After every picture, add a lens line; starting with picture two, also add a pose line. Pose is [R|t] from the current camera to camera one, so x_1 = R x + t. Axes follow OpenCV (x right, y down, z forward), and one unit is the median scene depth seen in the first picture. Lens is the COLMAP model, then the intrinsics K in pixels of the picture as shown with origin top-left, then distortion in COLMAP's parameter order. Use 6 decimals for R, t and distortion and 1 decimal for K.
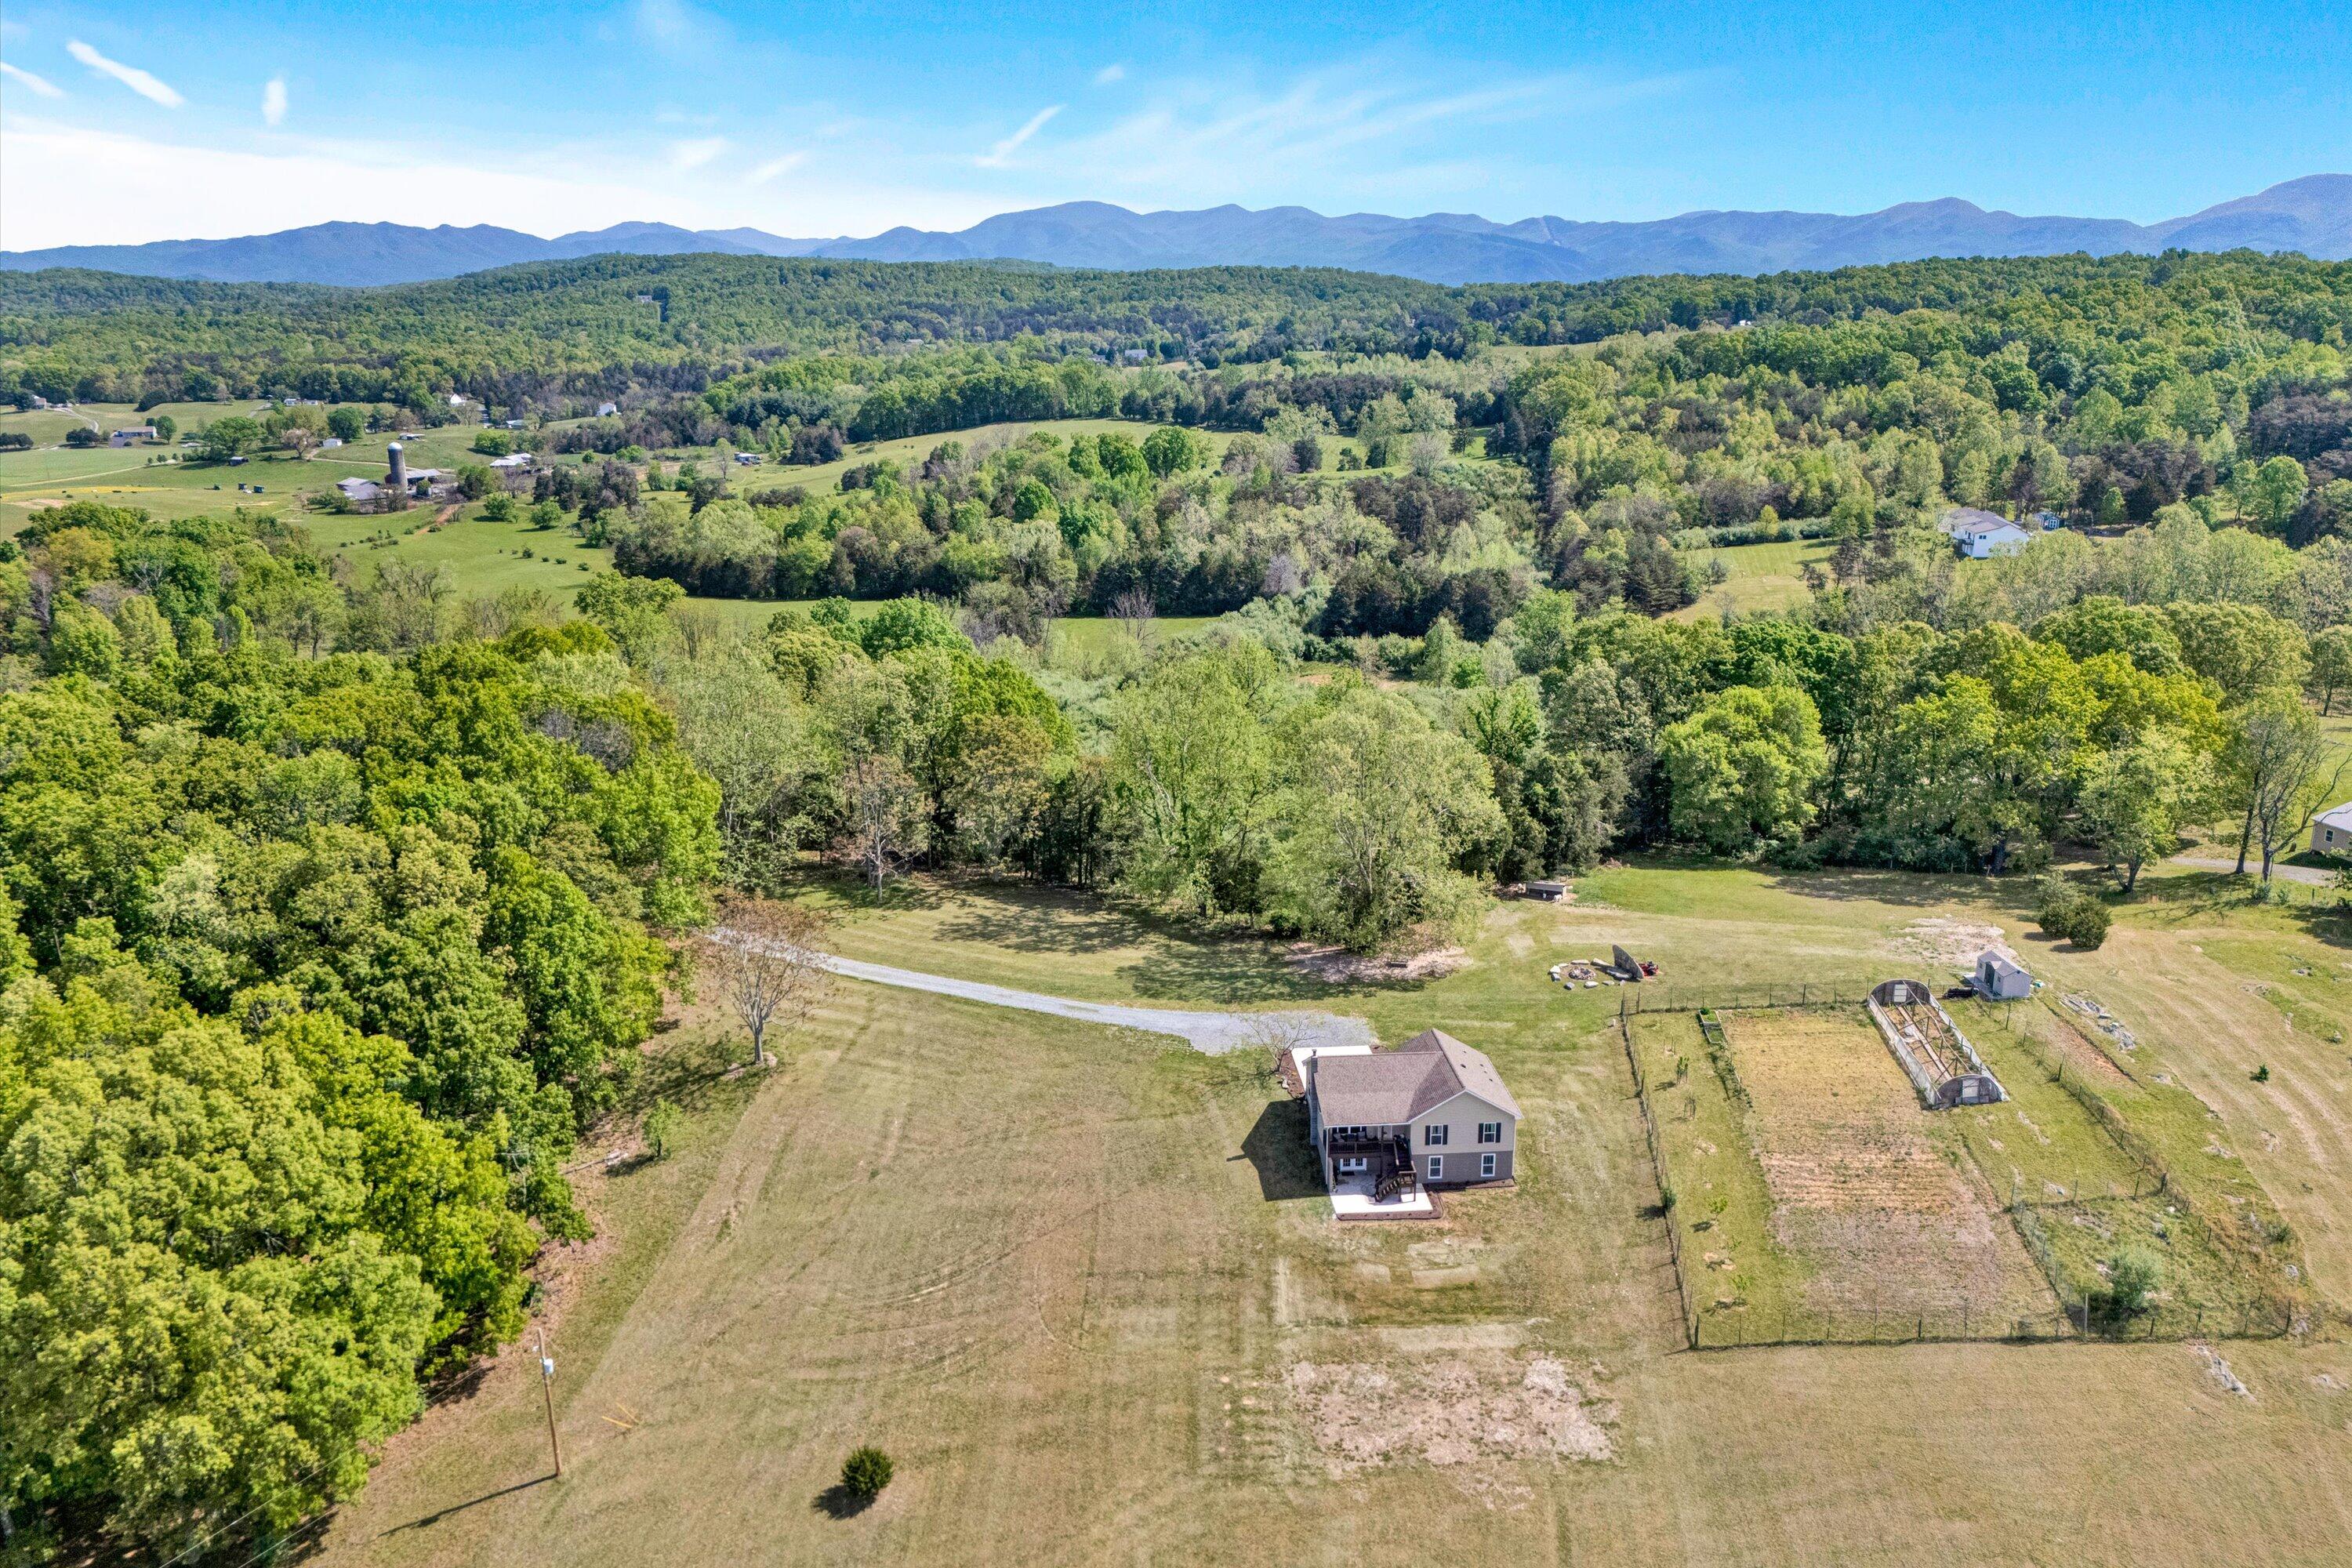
lens RADIAL K [[1722.9, 0, 1185.2], [0, 1722.9, 774.1], [0, 0, 1]] dist [0.076332, -0.066720]
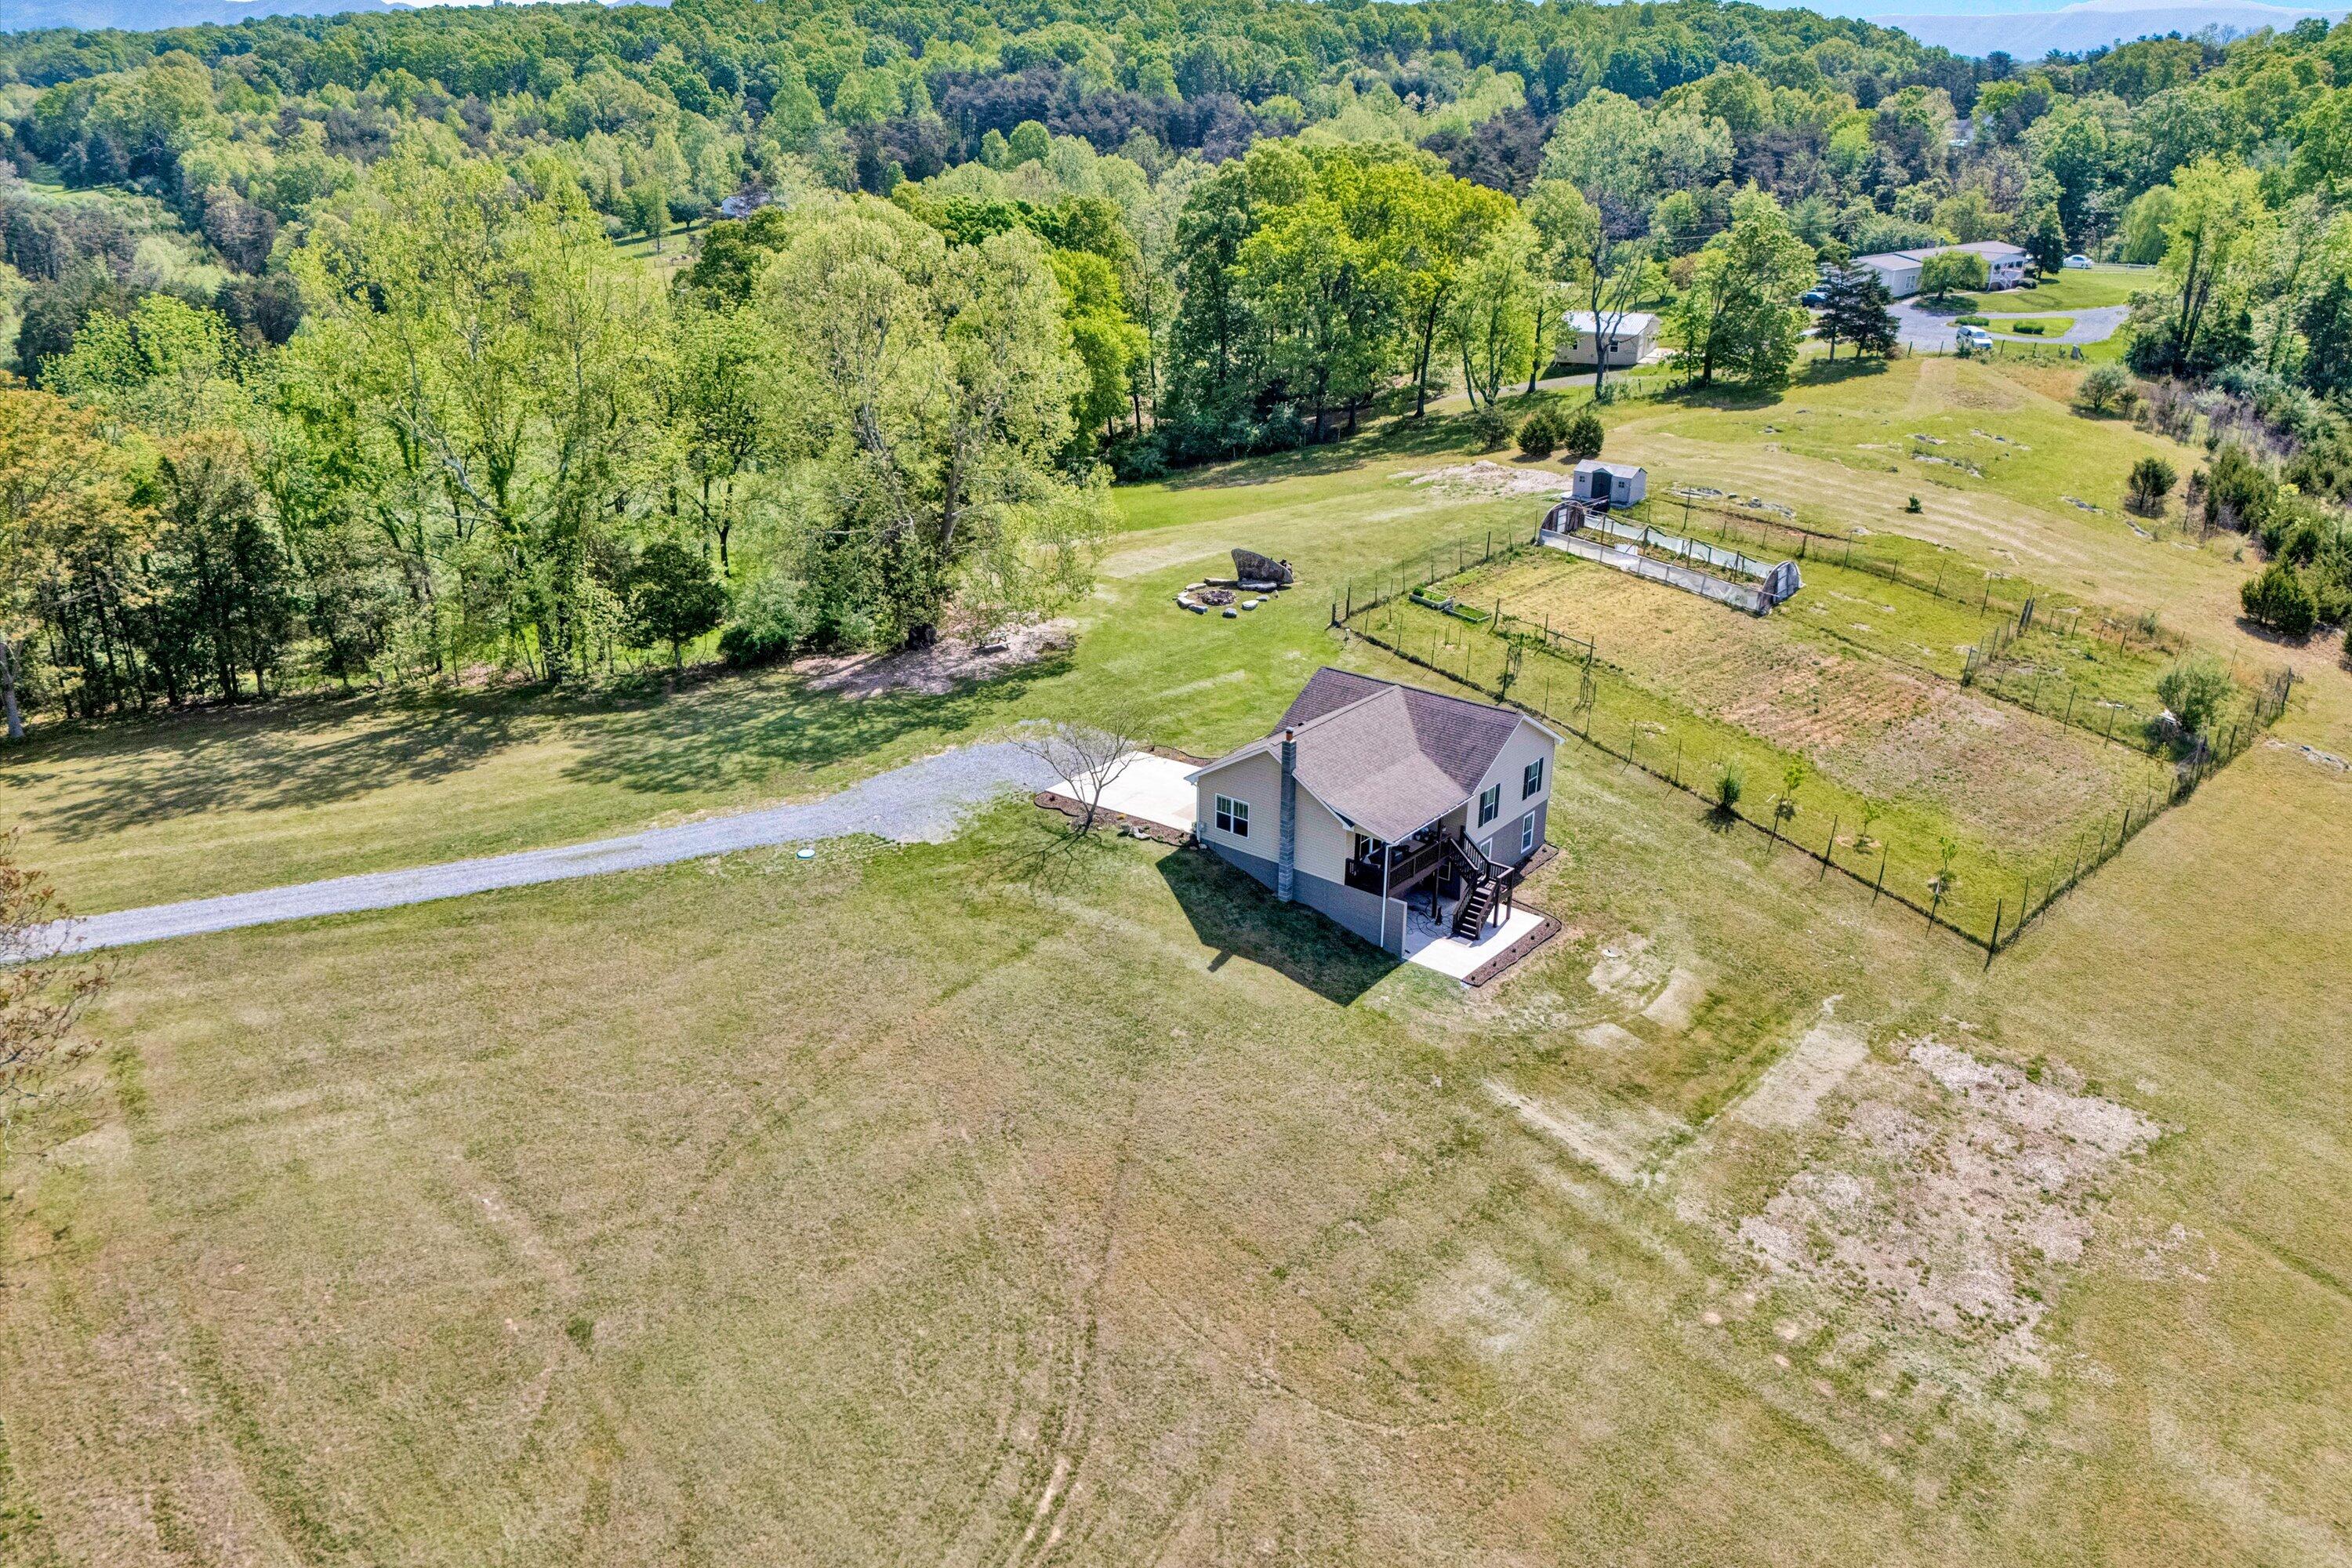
lens RADIAL K [[1722.9, 0, 1185.2], [0, 1722.9, 774.1], [0, 0, 1]] dist [0.076332, -0.066720]
pose [[0.696726, -0.267488, 0.665599, -0.079742], [0.195798, 0.963555, 0.182275, 0.017603], [-0.690098, 0.003327, 0.723708, 0.161696]]
